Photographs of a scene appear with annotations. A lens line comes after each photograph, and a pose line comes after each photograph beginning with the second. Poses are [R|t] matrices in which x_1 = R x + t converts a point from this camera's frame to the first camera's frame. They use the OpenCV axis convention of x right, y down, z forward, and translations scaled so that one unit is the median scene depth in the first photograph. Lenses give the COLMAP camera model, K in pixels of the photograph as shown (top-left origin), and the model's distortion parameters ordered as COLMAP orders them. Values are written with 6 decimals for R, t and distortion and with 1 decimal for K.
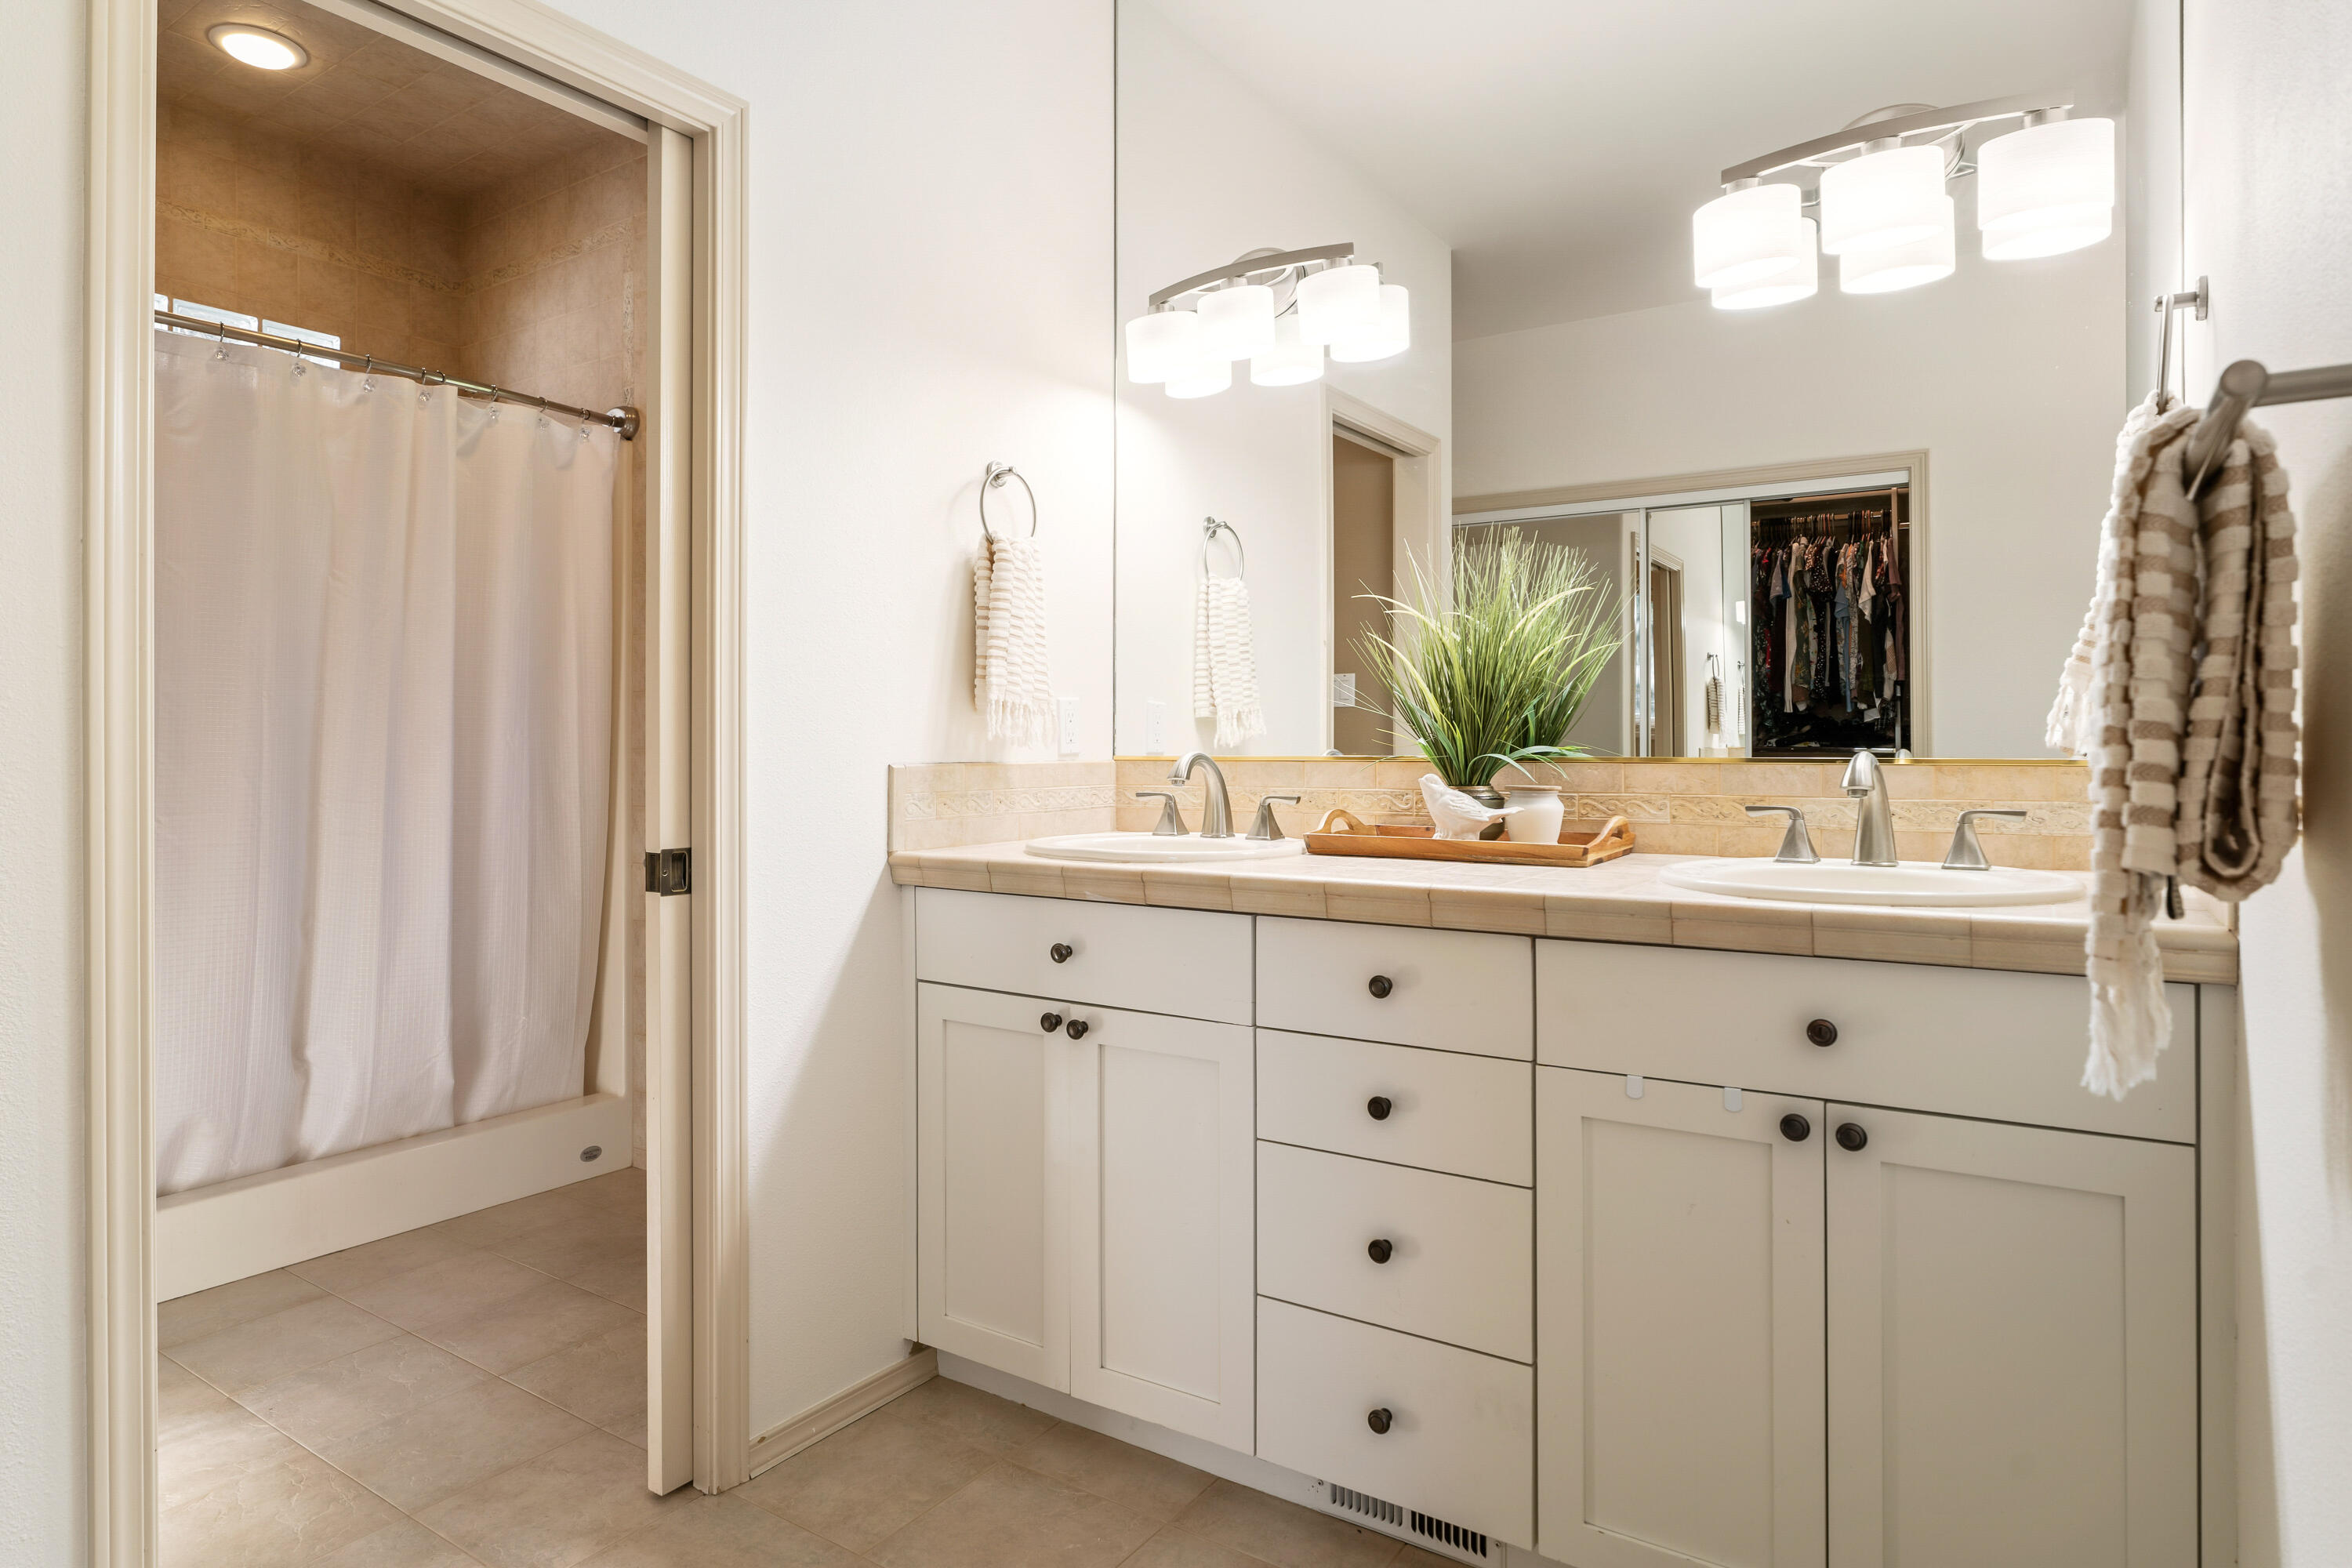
lens RADIAL K [[1358.9, 0, 1174.7], [0, 1358.9, 757.8], [0, 0, 1]] dist [-0.002188, -0.000306]
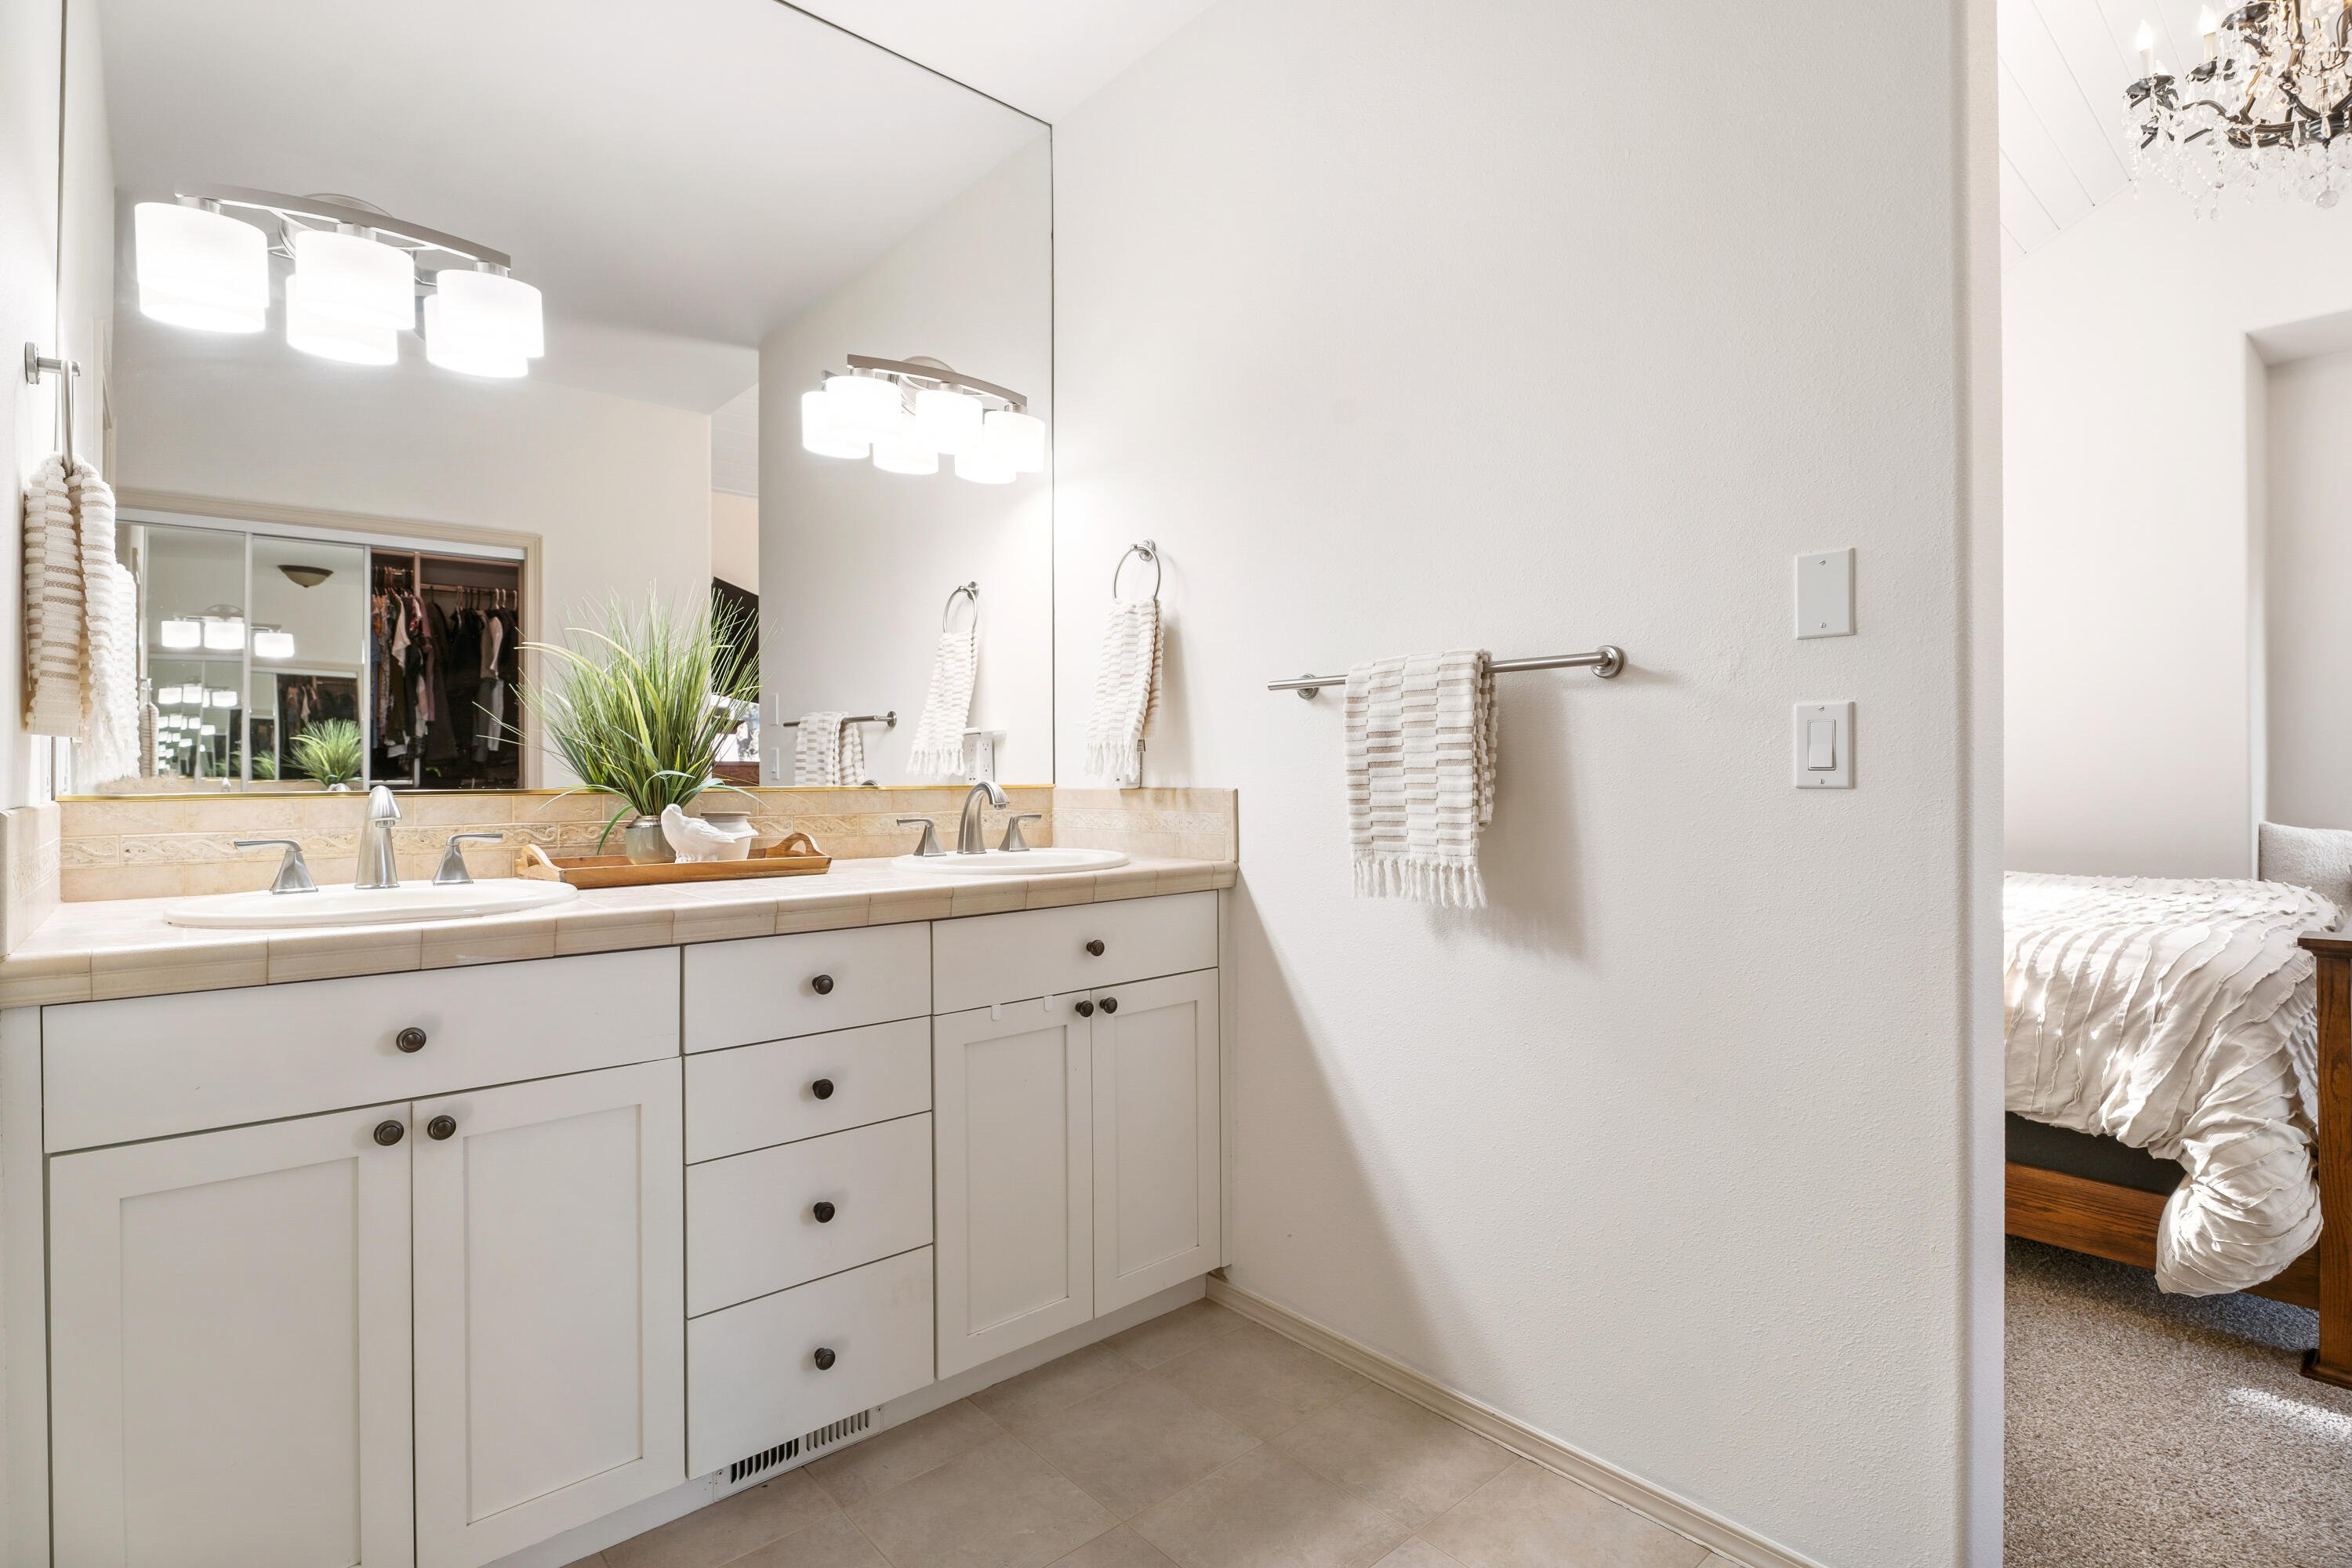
lens RADIAL K [[1132.7, 0, 1176.0], [0, 1132.7, 784.0], [0, 0, 1]] dist [-0.002671, -0.000231]
pose [[0.256686, -0.008396, 0.966458, -0.528421], [0.012824, 0.999904, 0.005281, -0.003236], [-0.966410, 0.011039, 0.256769, 0.343082]]
